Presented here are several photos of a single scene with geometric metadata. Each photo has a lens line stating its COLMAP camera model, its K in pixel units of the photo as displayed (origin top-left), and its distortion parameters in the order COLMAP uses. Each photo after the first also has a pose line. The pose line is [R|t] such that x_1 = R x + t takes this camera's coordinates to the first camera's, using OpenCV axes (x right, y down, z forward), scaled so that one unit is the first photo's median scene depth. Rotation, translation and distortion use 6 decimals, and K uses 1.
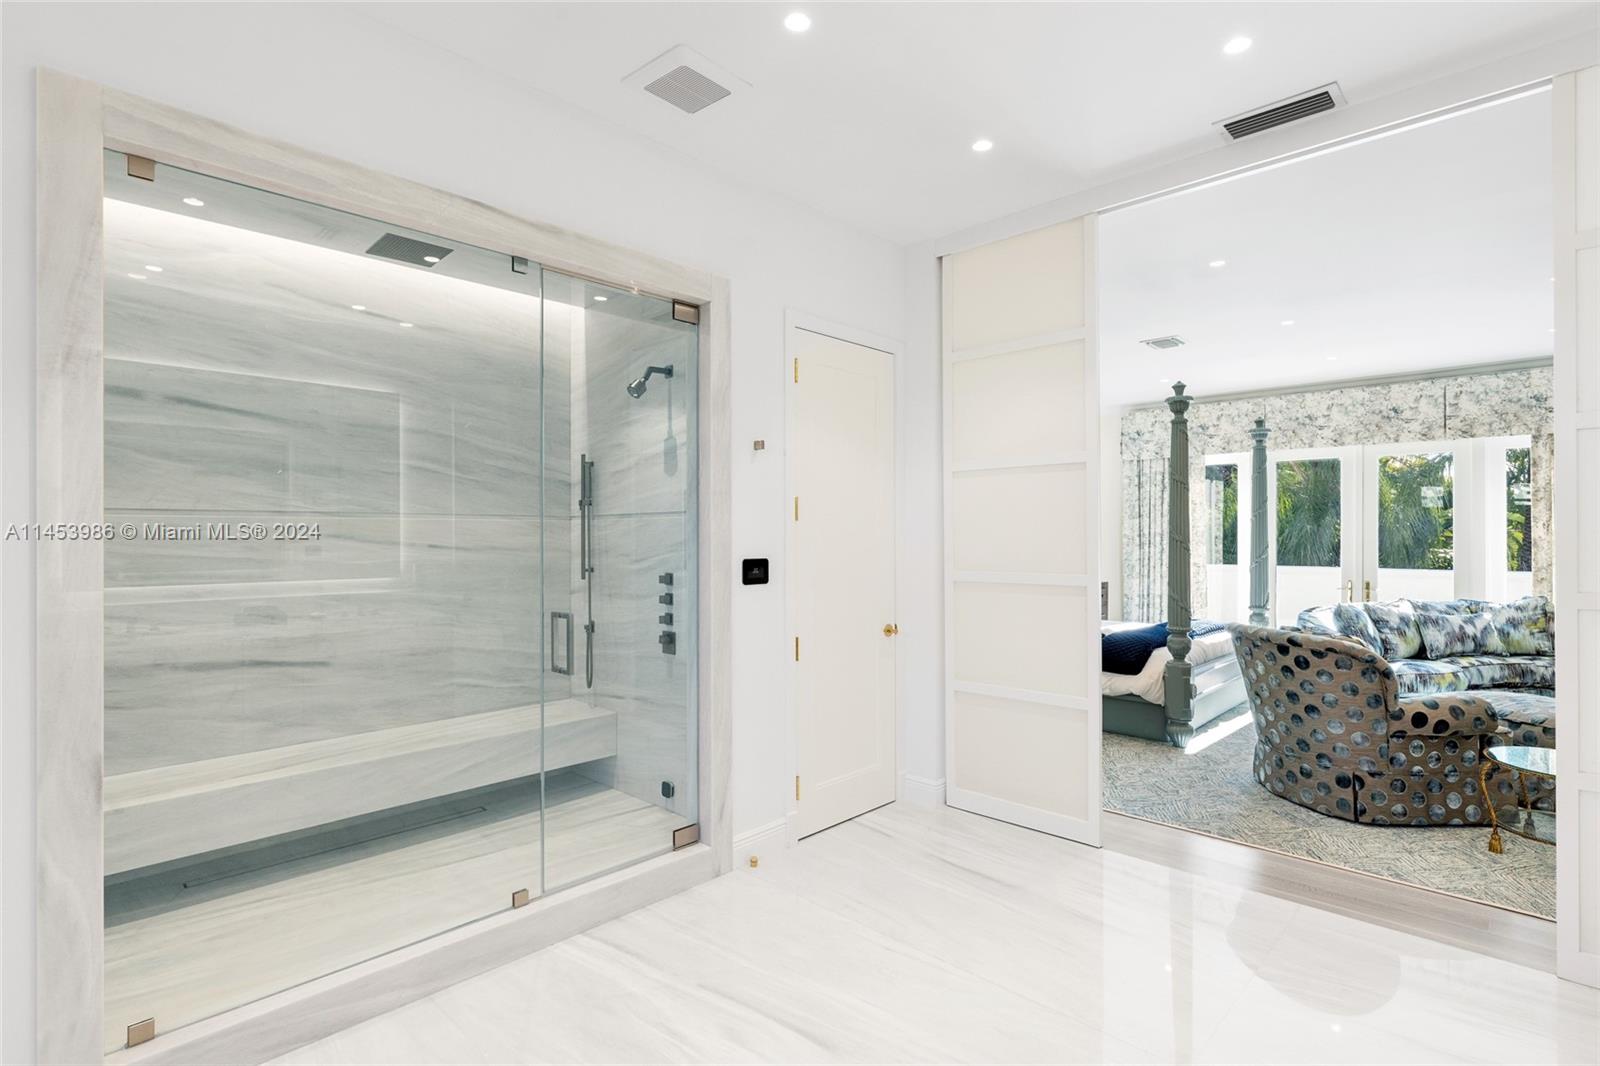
lens RADIAL K [[832.3, 0, 768.6], [0, 832.3, 564.1], [0, 0, 1]] dist [-0.002519, -0.000377]
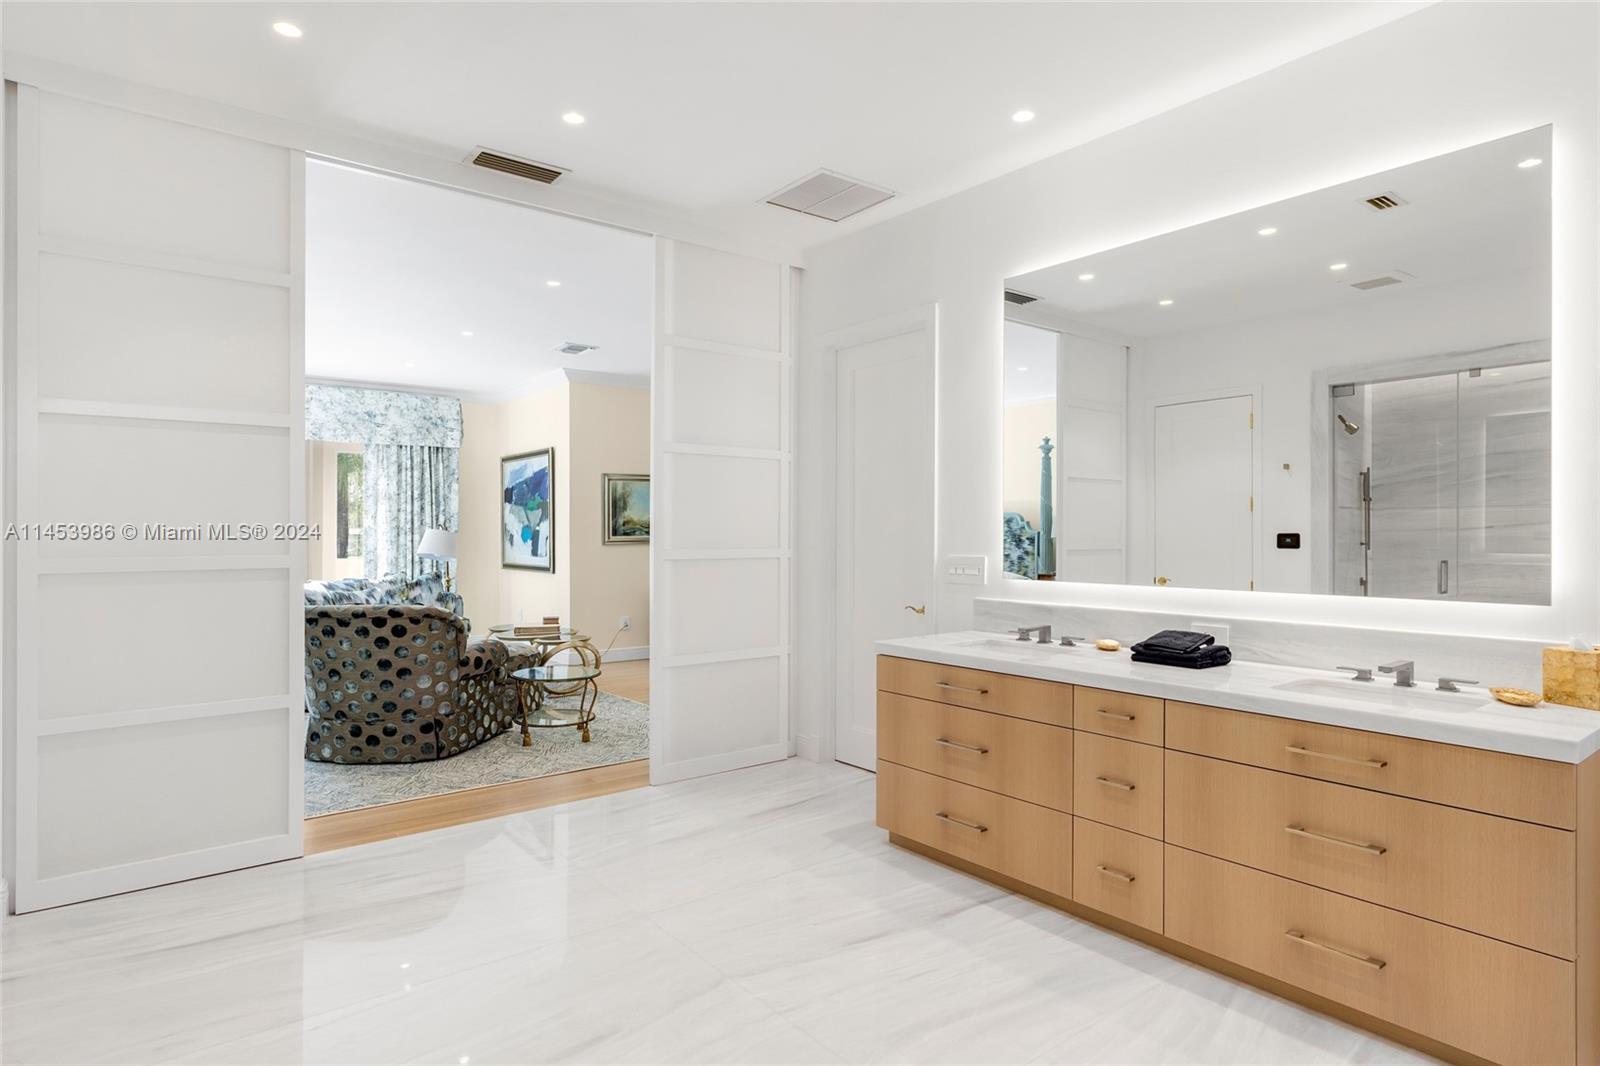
lens RADIAL K [[860.7, 0, 800.0], [0, 860.7, 533.0], [0, 0, 1]] dist [0.099903, -0.000140]
pose [[0.145155, 0.000131, 0.989409, -0.457910], [0.033483, 0.999427, -0.005044, 0.009349], [-0.988842, 0.033860, 0.145068, 0.282904]]
